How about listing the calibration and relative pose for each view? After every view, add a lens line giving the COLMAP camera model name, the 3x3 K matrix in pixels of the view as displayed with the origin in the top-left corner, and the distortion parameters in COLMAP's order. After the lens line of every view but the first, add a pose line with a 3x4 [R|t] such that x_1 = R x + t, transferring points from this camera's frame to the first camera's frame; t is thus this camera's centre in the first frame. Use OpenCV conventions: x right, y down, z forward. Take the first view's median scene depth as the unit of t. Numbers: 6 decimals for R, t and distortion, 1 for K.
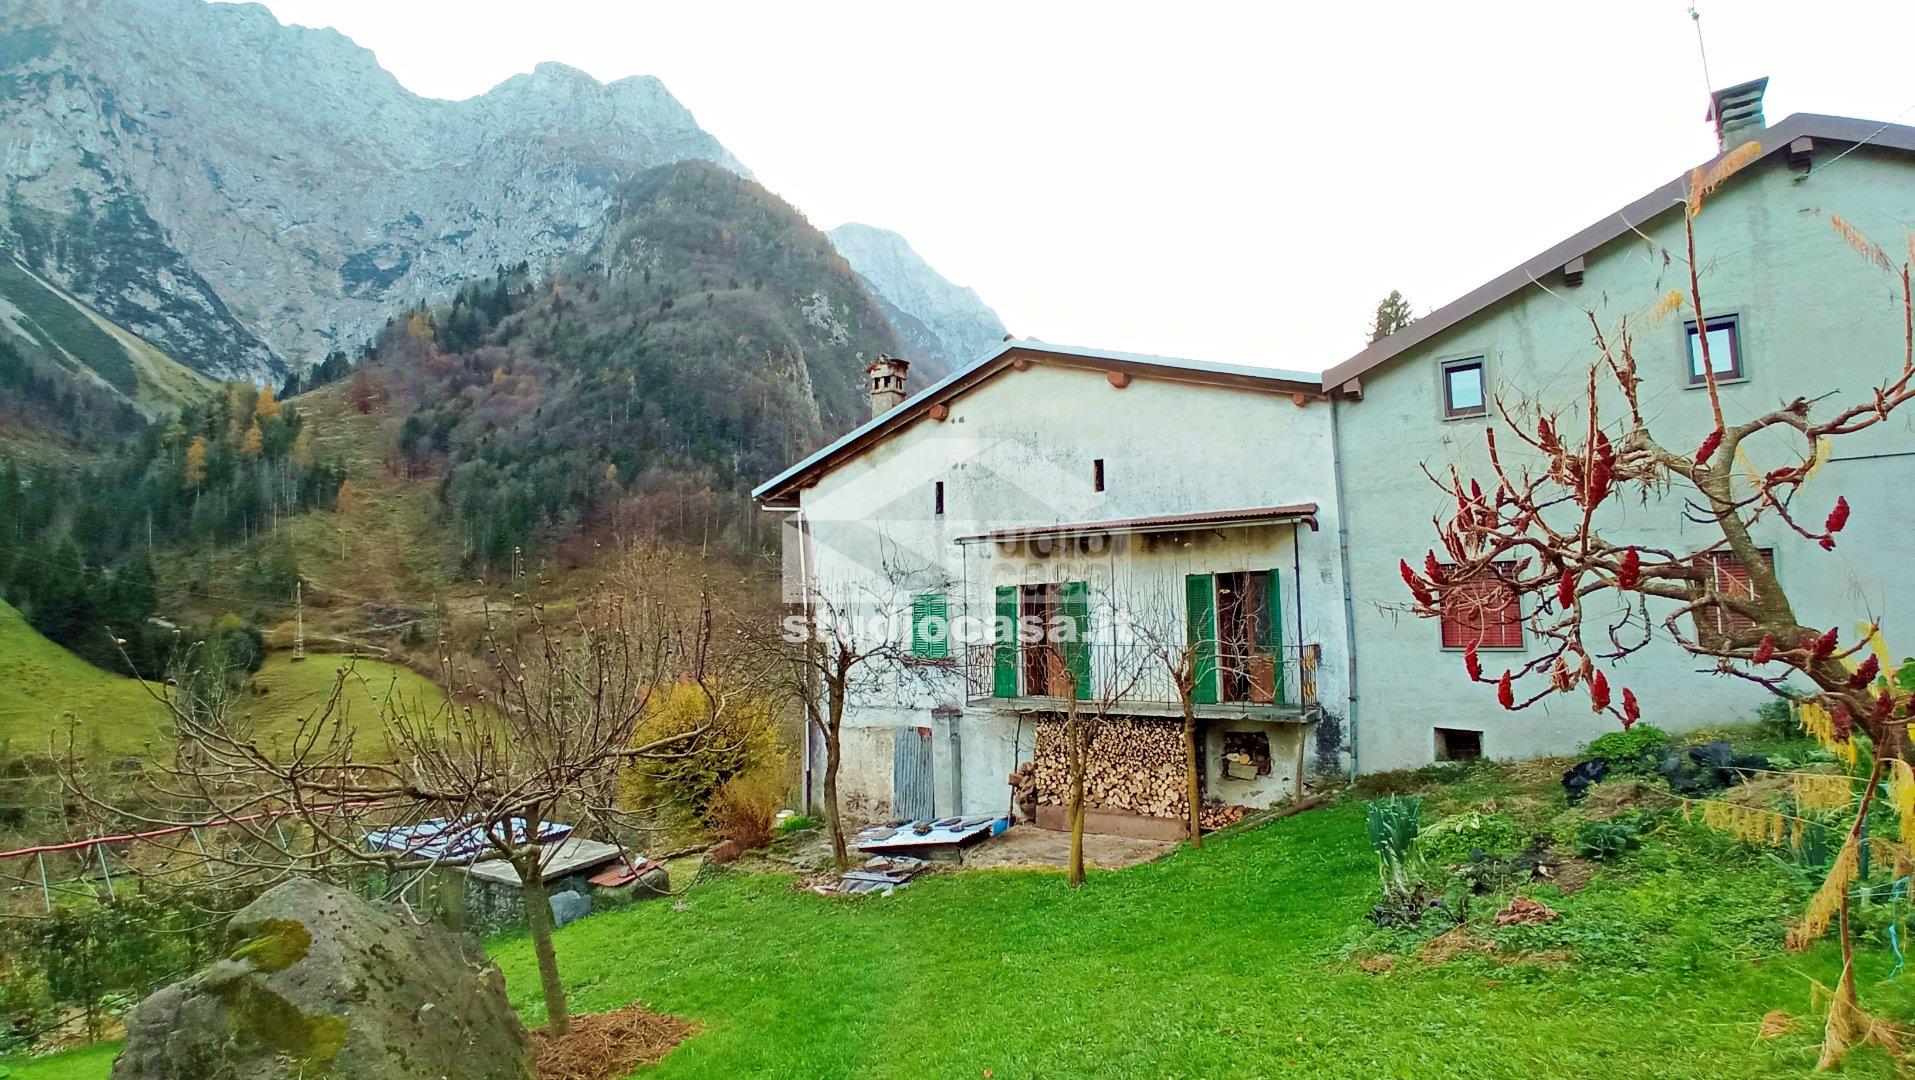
lens RADIAL K [[864.0, 0, 957.5], [0, 864.0, 540.0], [0, 0, 1]] dist [-0.015309, -0.015242]
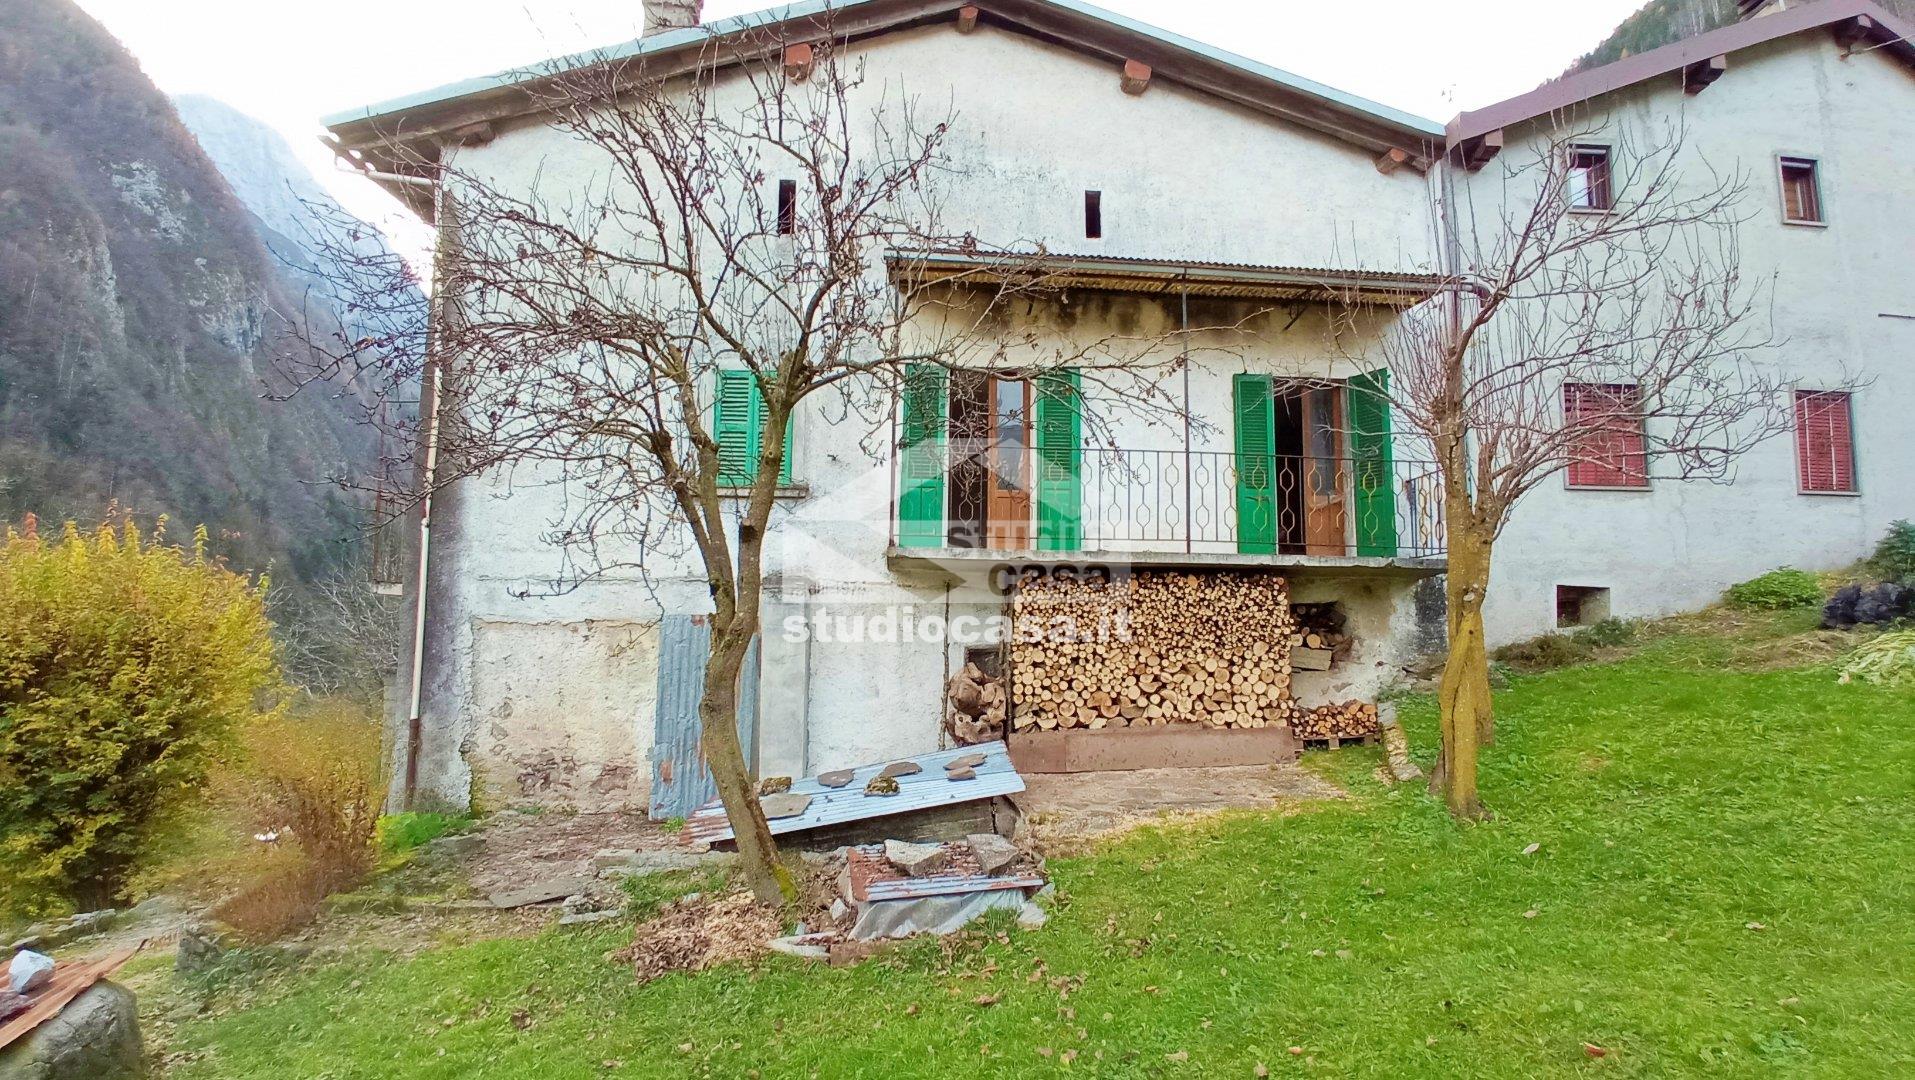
lens RADIAL K [[864.0, 0, 957.5], [0, 864.0, 540.0], [0, 0, 1]] dist [-0.015309, -0.015242]
pose [[0.795541, 0.091476, 0.598955, -0.145142], [-0.084973, 0.995612, -0.039193, 0.104415], [-0.599912, -0.019716, 0.799823, 0.288212]]
